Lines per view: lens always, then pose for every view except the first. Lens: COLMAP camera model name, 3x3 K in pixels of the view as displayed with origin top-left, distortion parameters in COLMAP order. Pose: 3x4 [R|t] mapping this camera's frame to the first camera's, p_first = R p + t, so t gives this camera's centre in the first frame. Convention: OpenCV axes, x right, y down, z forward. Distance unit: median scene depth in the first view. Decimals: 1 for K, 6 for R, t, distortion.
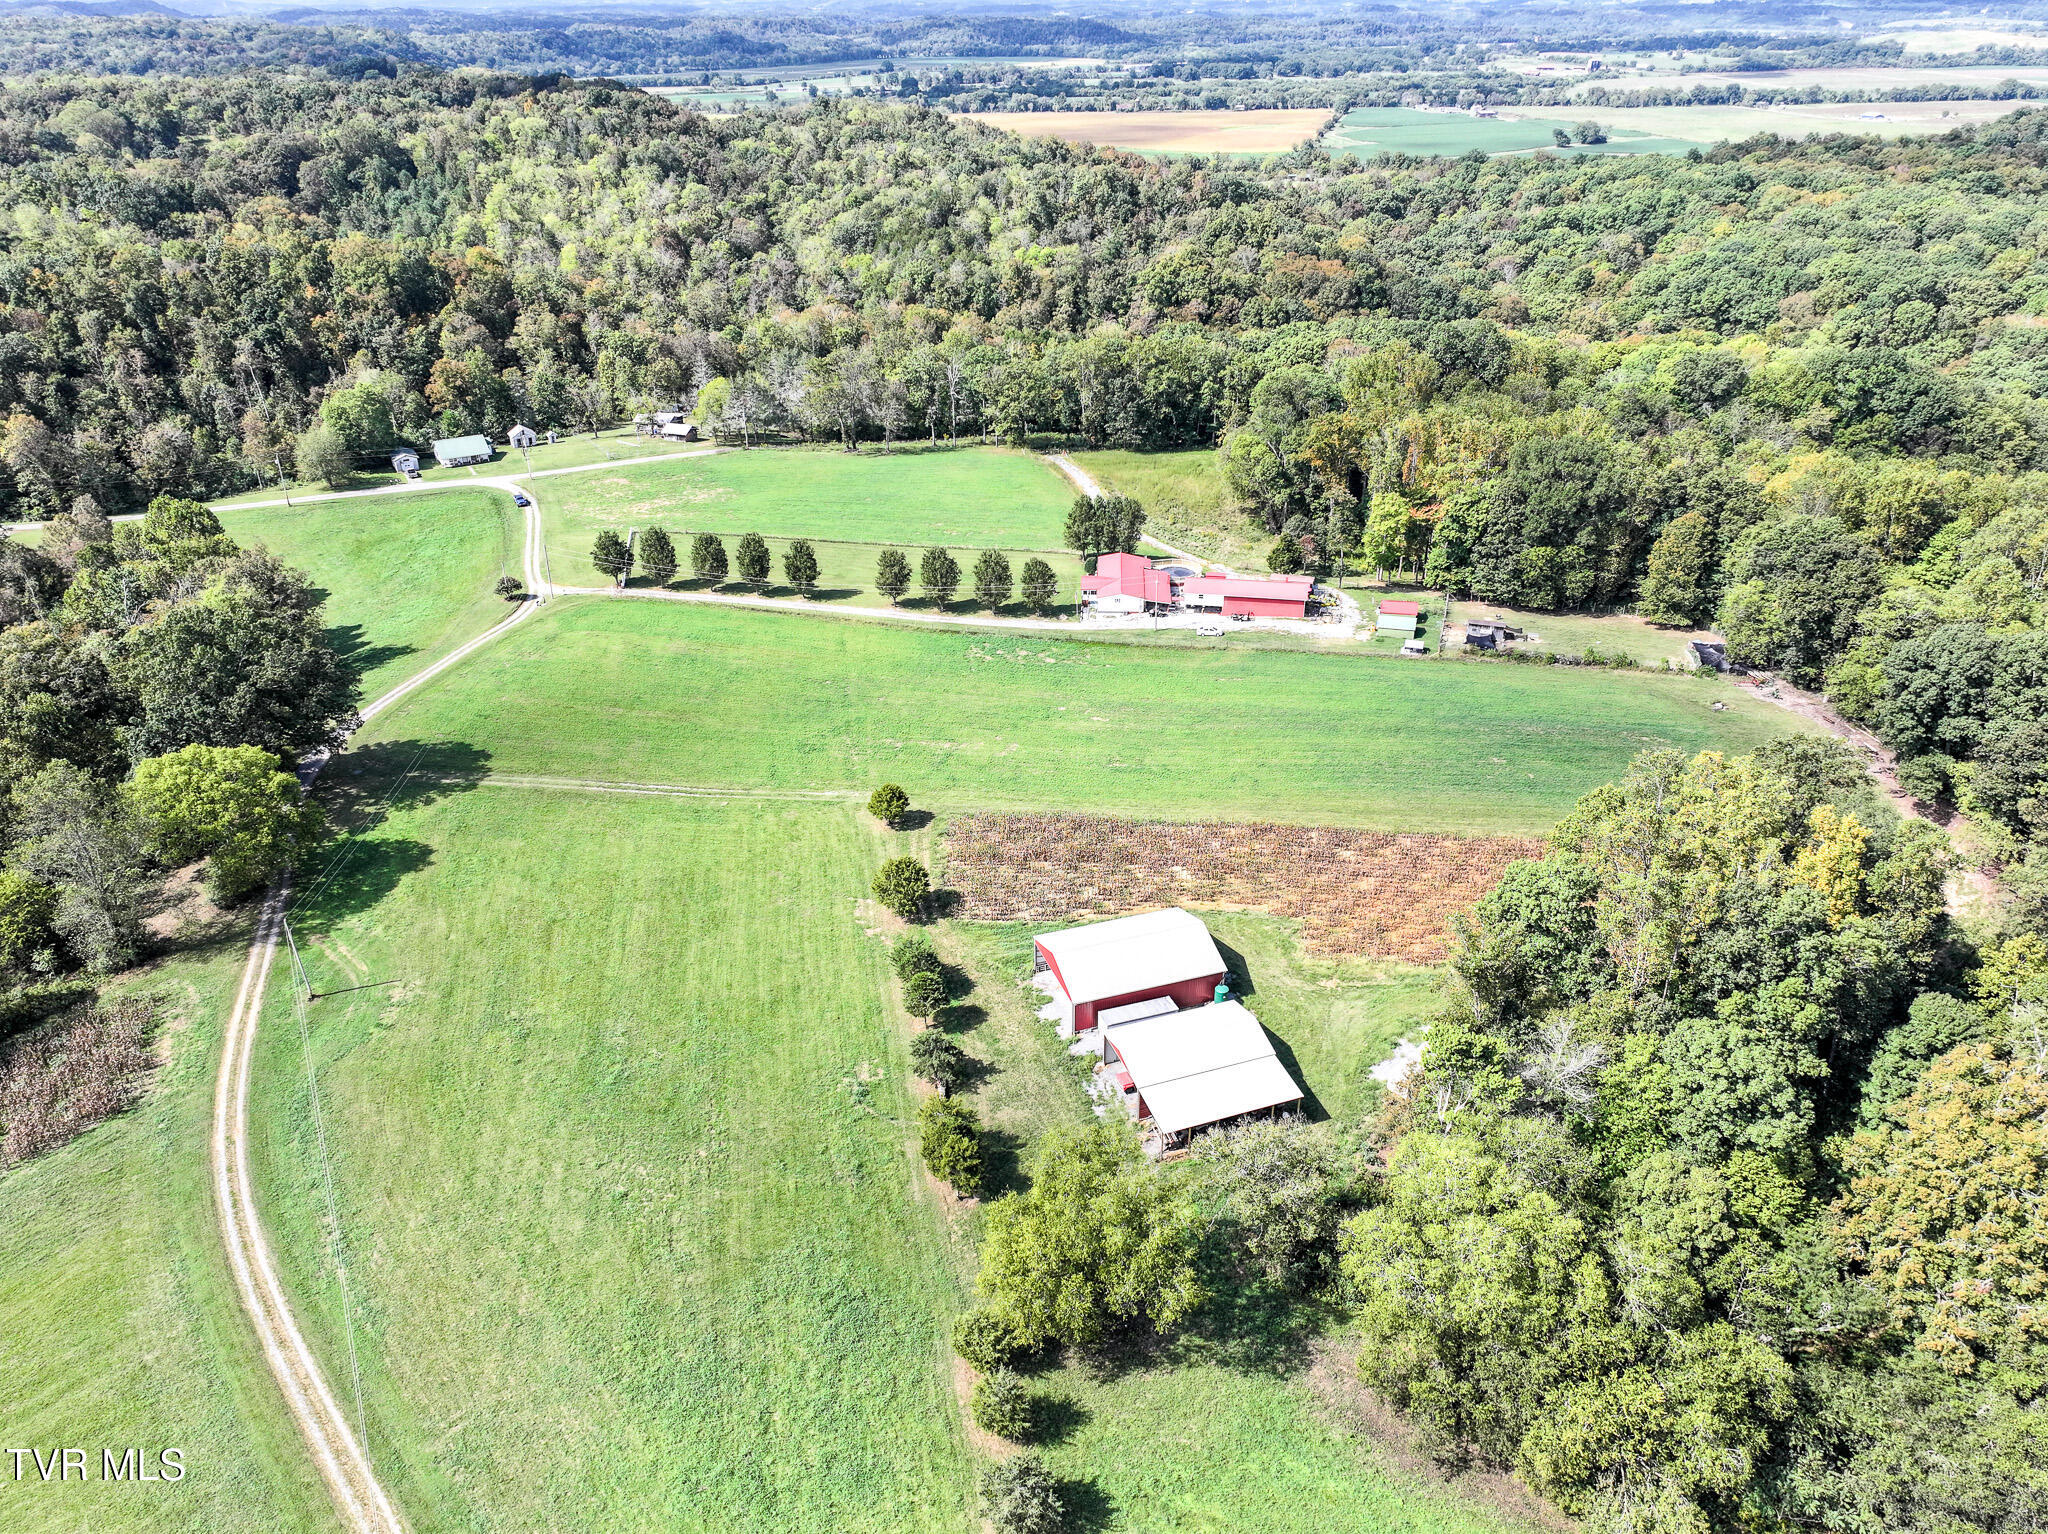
lens RADIAL K [[1448.0, 0, 1031.0], [0, 1448.0, 765.4], [0, 0, 1]] dist [-0.002006, 0.016596]
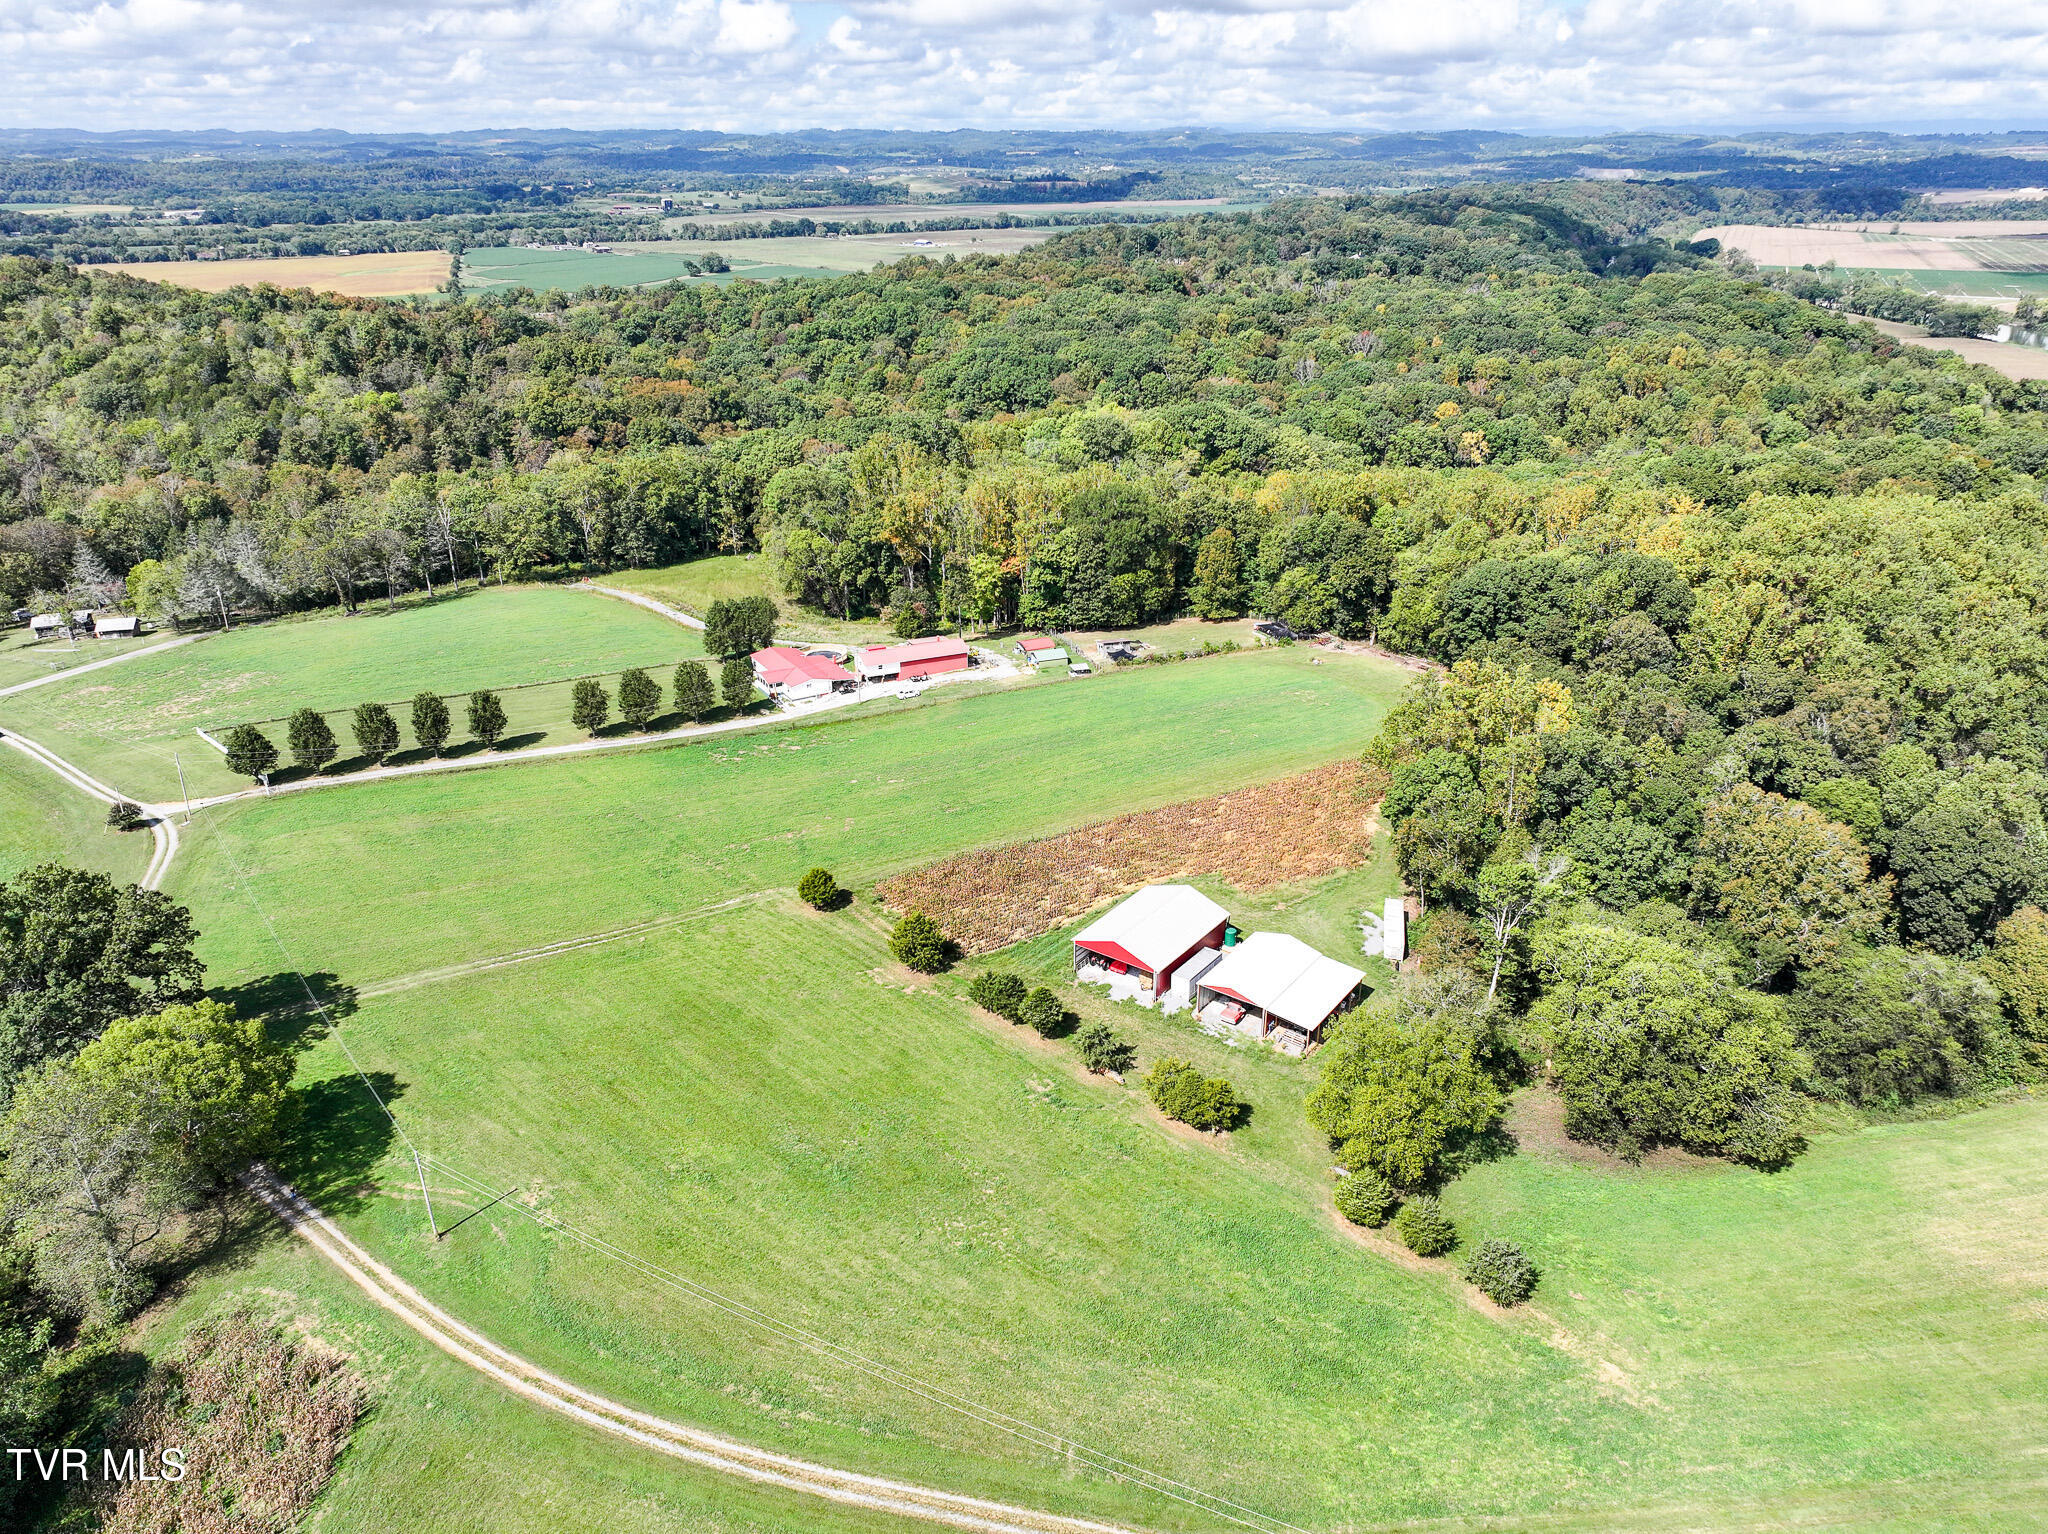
lens RADIAL K [[1448.0, 0, 1028.6], [0, 1448.0, 772.7], [0, 0, 1]] dist [-0.002006, 0.016596]
pose [[0.823457, -0.222970, 0.521731, -0.363303], [0.262983, 0.964797, -0.002749, -0.007688], [-0.502751, 0.139469, 0.853106, 0.026525]]
